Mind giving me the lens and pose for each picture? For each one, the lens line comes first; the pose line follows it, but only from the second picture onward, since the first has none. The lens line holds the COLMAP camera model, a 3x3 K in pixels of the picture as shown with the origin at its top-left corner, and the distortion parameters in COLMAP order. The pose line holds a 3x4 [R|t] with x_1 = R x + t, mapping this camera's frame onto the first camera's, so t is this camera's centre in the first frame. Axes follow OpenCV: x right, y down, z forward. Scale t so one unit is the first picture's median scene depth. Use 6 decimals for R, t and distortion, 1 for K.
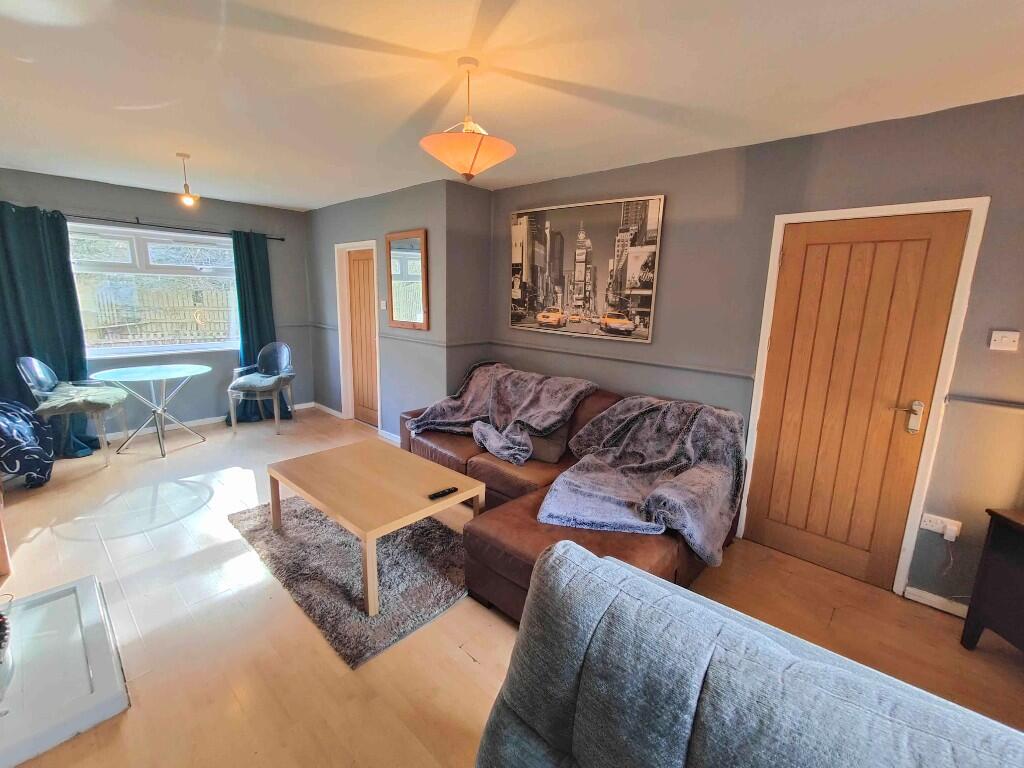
lens RADIAL K [[450.1, 0, 514.6], [0, 450.1, 381.3], [0, 0, 1]] dist [0.004861, 0.000273]
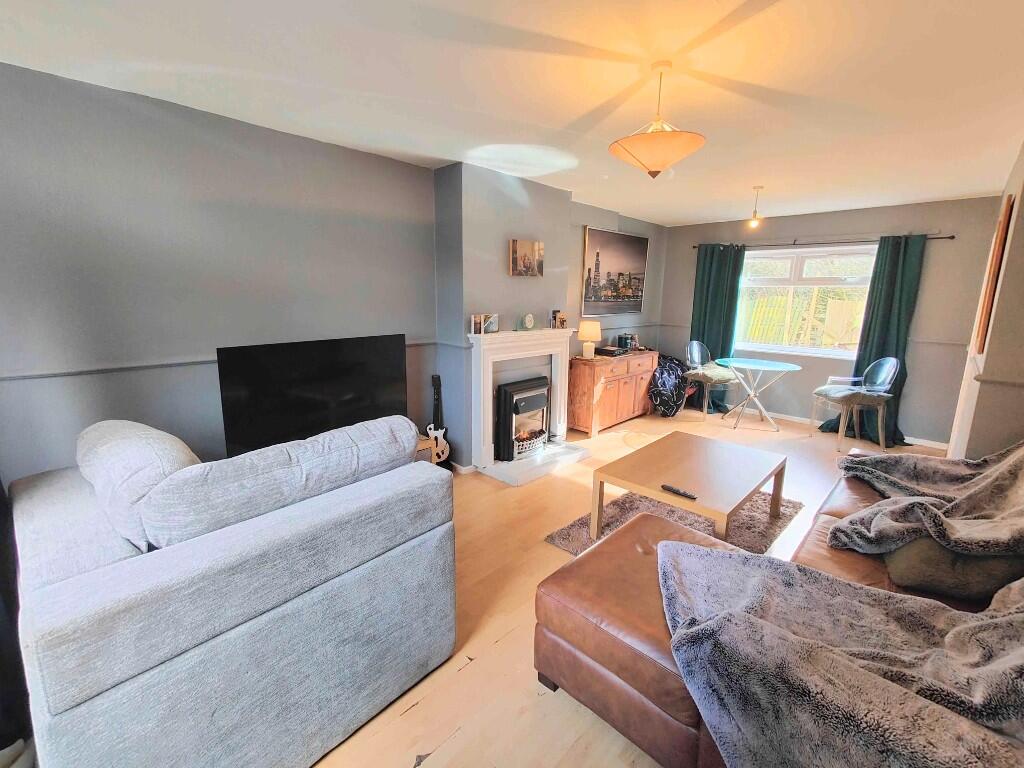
lens RADIAL K [[450.1, 0, 517.9], [0, 450.1, 381.4], [0, 0, 1]] dist [0.004861, 0.000273]
pose [[-0.015013, 0.166248, -0.985970, 0.537732], [-0.208688, 0.963844, 0.165695, -0.051407], [0.977867, 0.208247, 0.020224, 0.407767]]
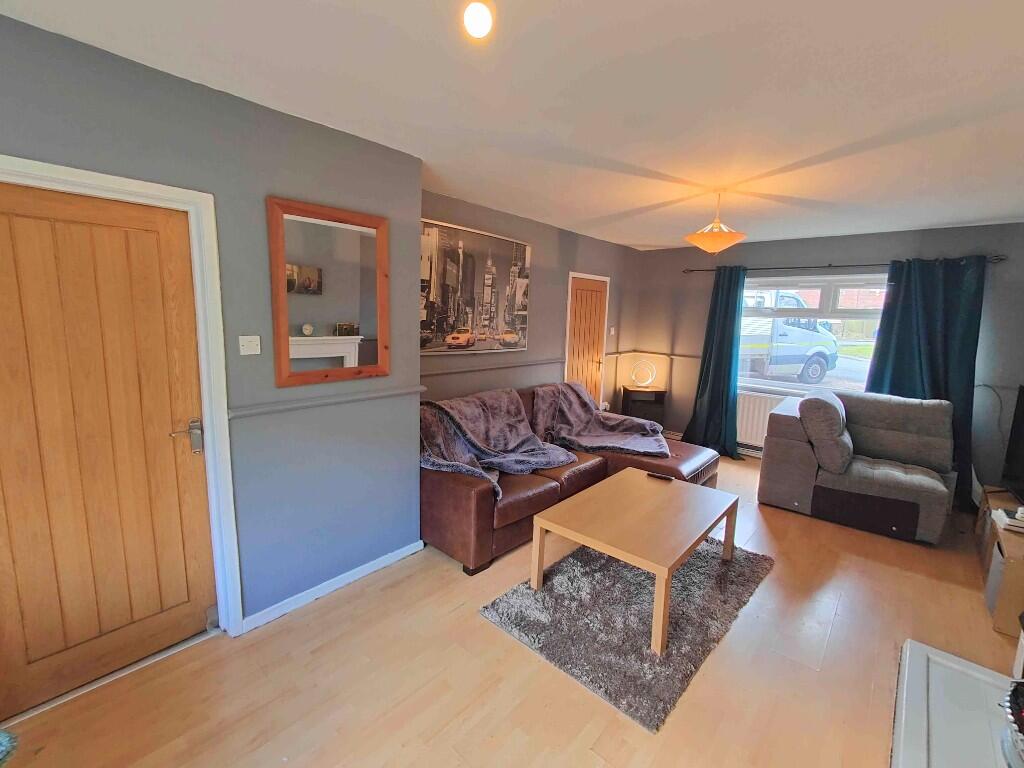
lens RADIAL K [[450.1, 0, 507.8], [0, 450.1, 379.5], [0, 0, 1]] dist [0.004861, 0.000273]
pose [[-0.003975, -0.174712, 0.984611, -0.958292], [0.161948, 0.971509, 0.173041, -0.220616], [-0.986791, 0.160143, 0.024433, 0.942250]]
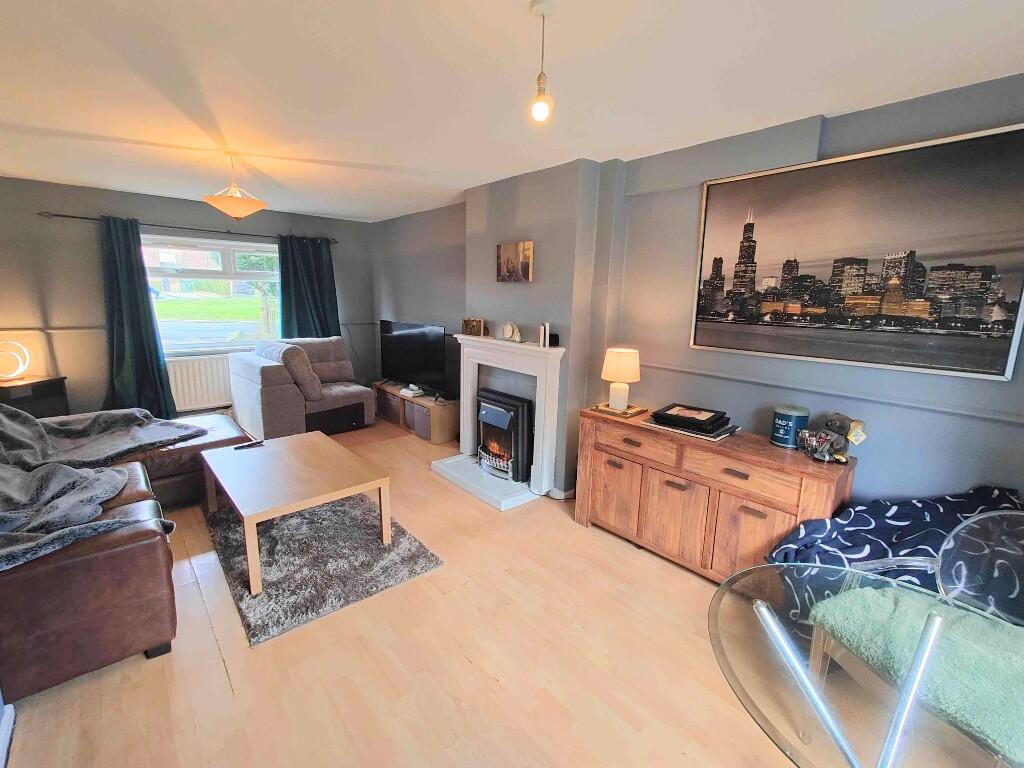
lens RADIAL K [[450.1, 0, 511.5], [0, 450.1, 384.1], [0, 0, 1]] dist [0.004861, 0.000273]
pose [[-0.992909, -0.072560, 0.094161, -0.701969], [-0.030798, 0.922073, 0.385788, -0.299324], [-0.114816, 0.380152, -0.917770, 1.412428]]
